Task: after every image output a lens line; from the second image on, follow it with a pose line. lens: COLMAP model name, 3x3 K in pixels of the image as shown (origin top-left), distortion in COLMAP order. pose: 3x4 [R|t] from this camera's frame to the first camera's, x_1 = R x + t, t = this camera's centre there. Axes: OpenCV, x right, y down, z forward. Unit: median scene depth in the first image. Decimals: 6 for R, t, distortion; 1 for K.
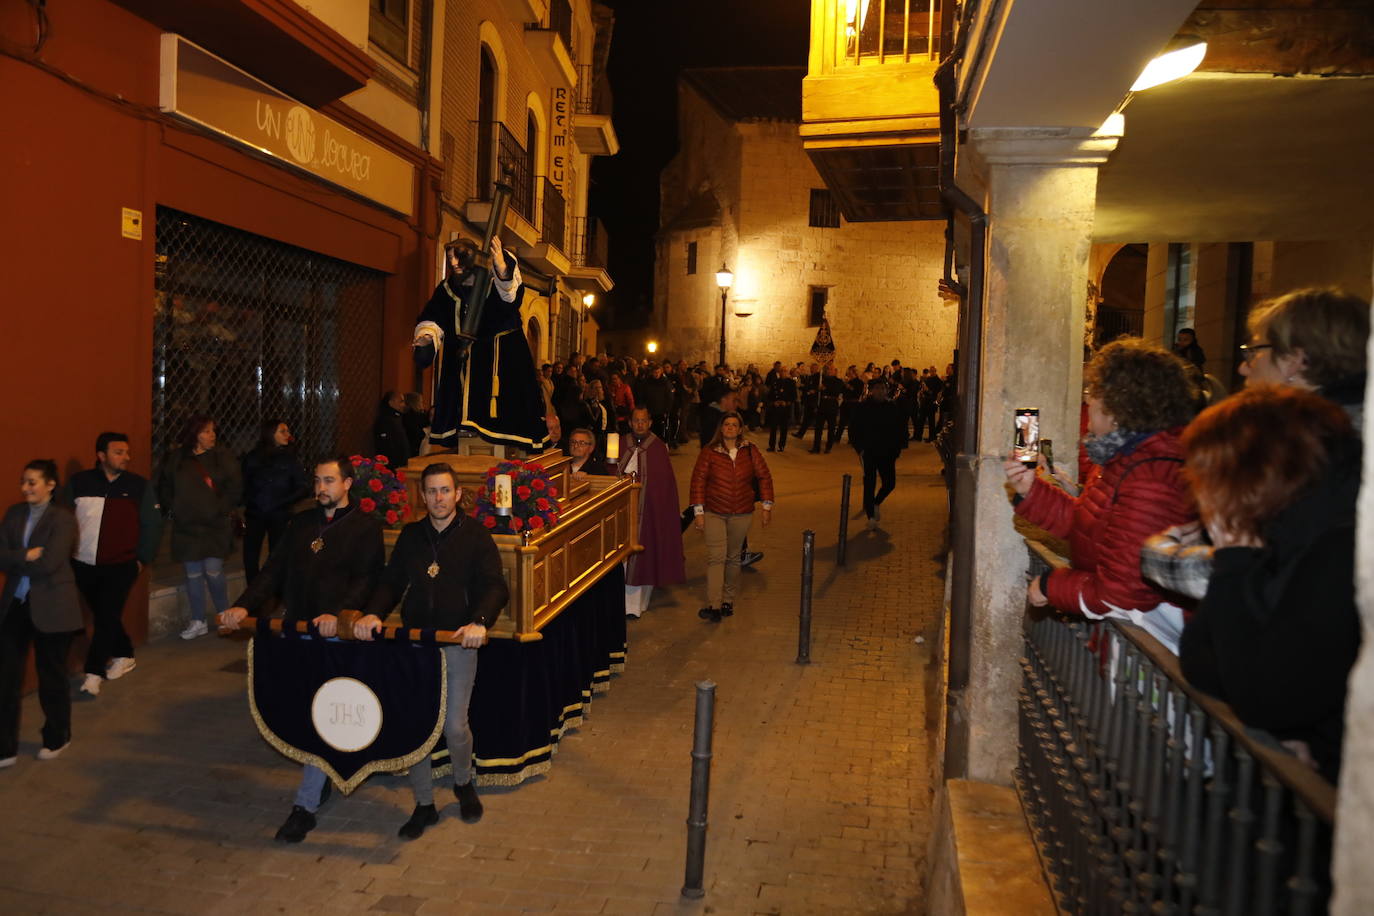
lens RADIAL K [[1237.1, 0, 687.0], [0, 1237.1, 458.0], [0, 0, 1]] dist [-0.019053, 0.002532]
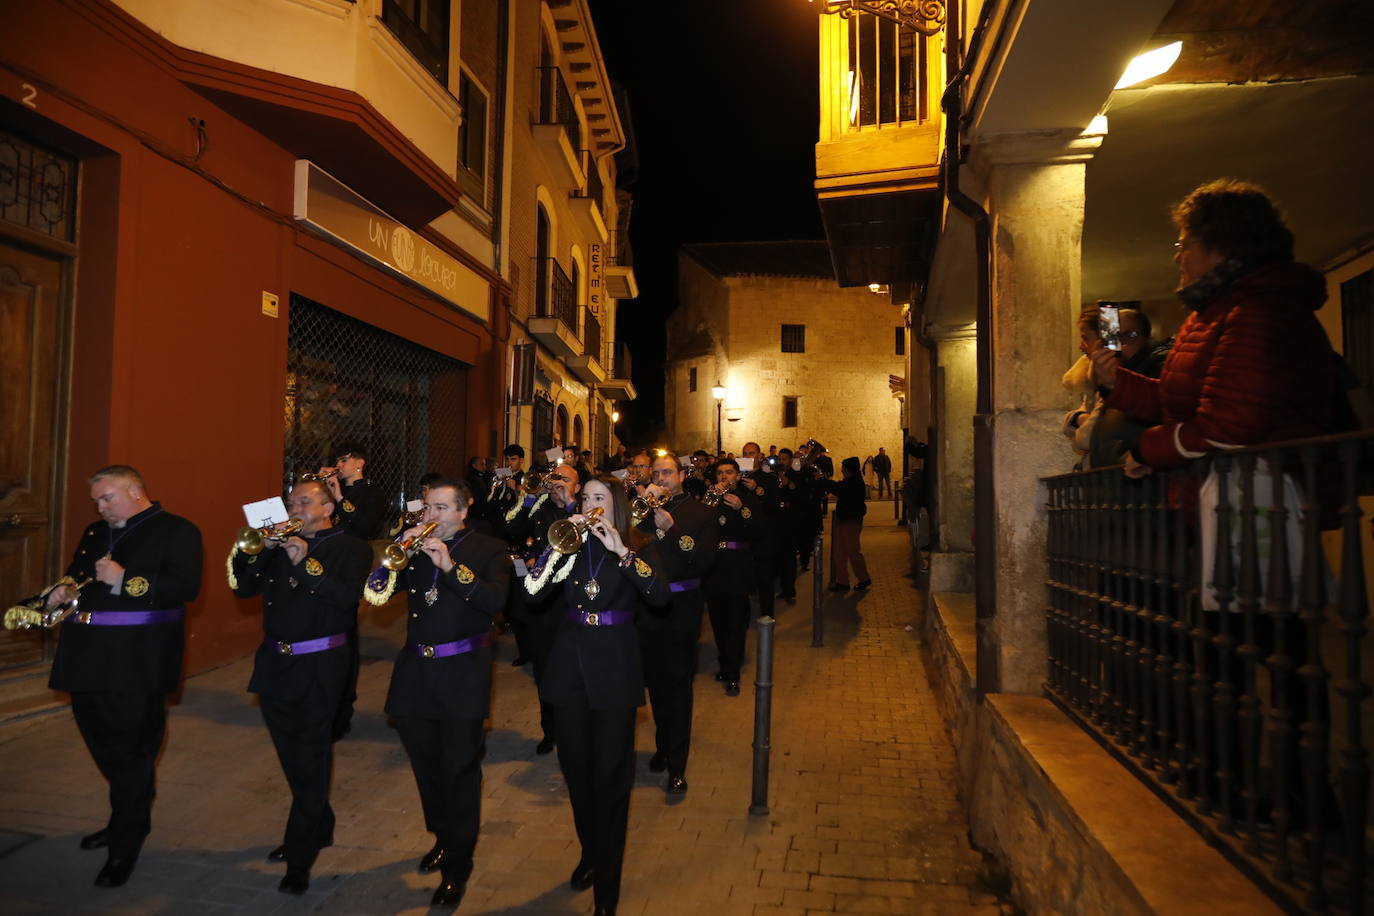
lens RADIAL K [[927.0, 0, 687.0], [0, 927.0, 458.0], [0, 0, 1]] dist [-0.002399, 0.002258]
pose [[0.999641, -0.026384, 0.004746, -0.034870], [0.026721, 0.994865, -0.097623, 0.068362], [-0.002146, 0.097714, 0.995212, 0.074528]]
